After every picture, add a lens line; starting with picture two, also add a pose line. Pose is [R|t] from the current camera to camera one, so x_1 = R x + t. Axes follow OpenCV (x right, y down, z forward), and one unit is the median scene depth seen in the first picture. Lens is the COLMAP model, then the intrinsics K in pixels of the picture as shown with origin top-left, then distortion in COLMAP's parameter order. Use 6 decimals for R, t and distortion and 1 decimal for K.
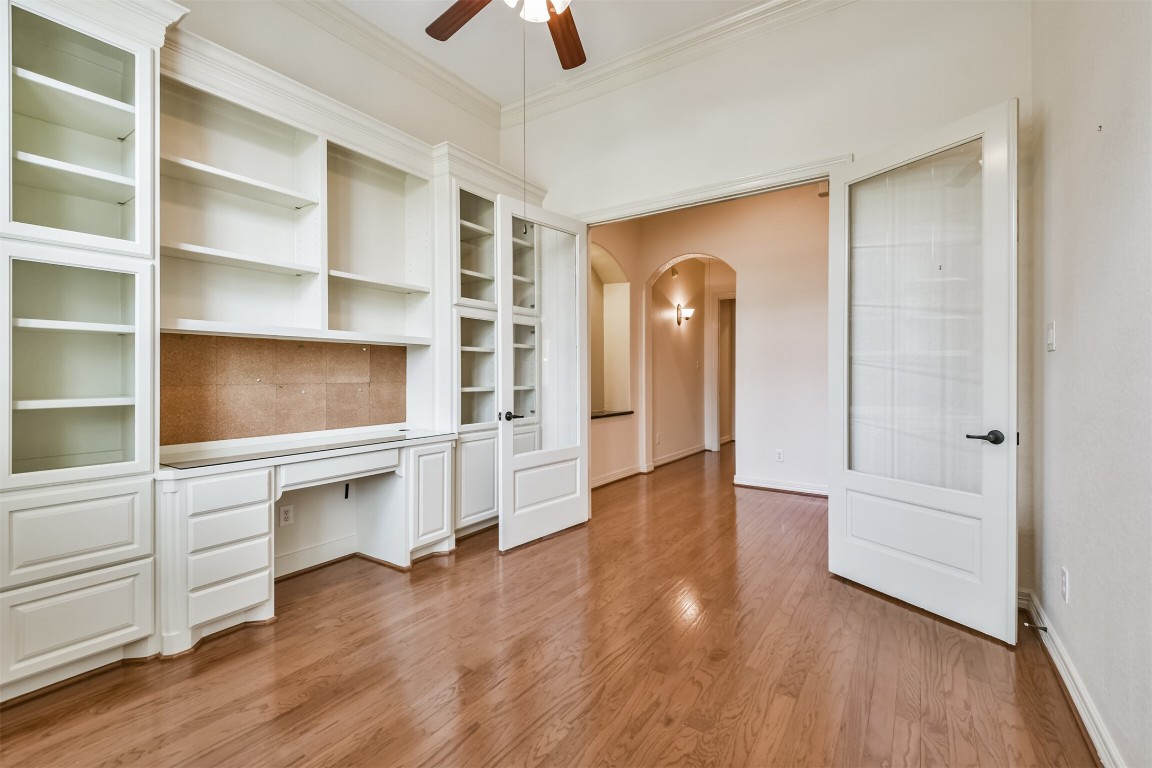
lens RADIAL K [[494.2, 0, 572.3], [0, 494.2, 370.6], [0, 0, 1]] dist [0.038561, -0.023029]
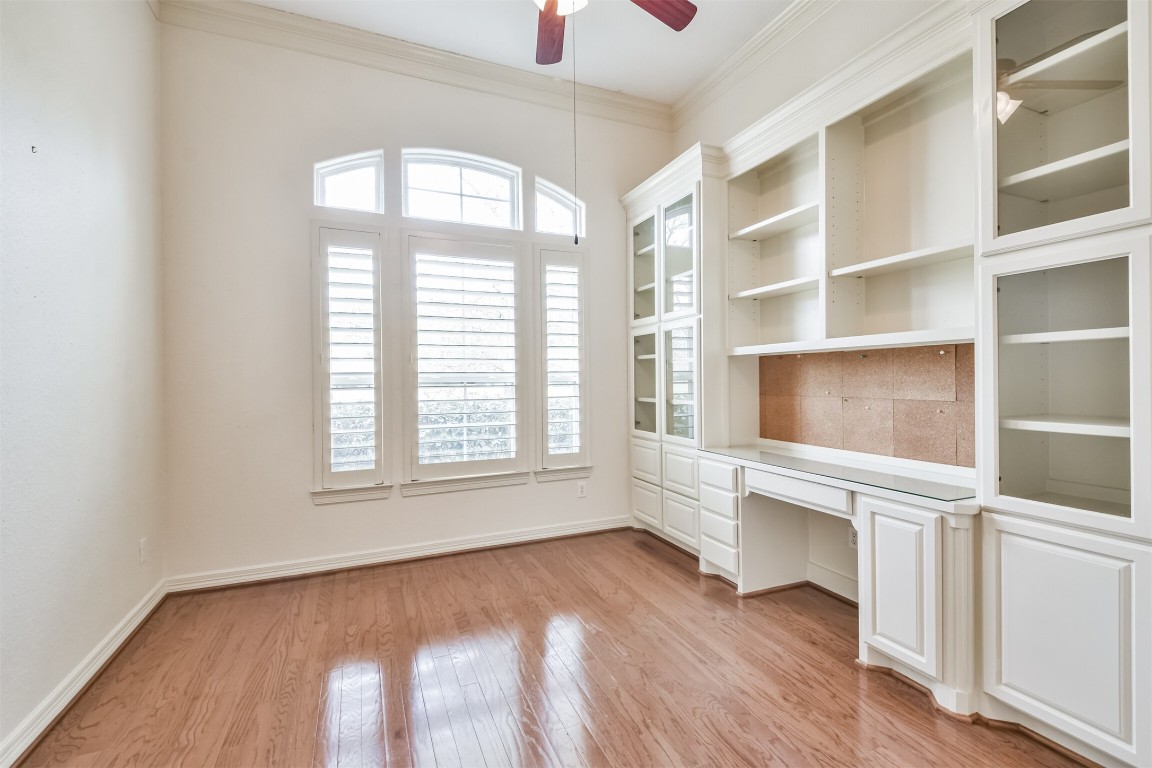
lens RADIAL K [[498.3, 0, 579.3], [0, 498.3, 379.9], [0, 0, 1]] dist [0.057582, -0.042094]
pose [[-0.522882, 0.009609, -0.852351, 0.530326], [0.019413, 0.999811, -0.000638, -0.016812], [0.852184, -0.016880, -0.522970, 1.122813]]
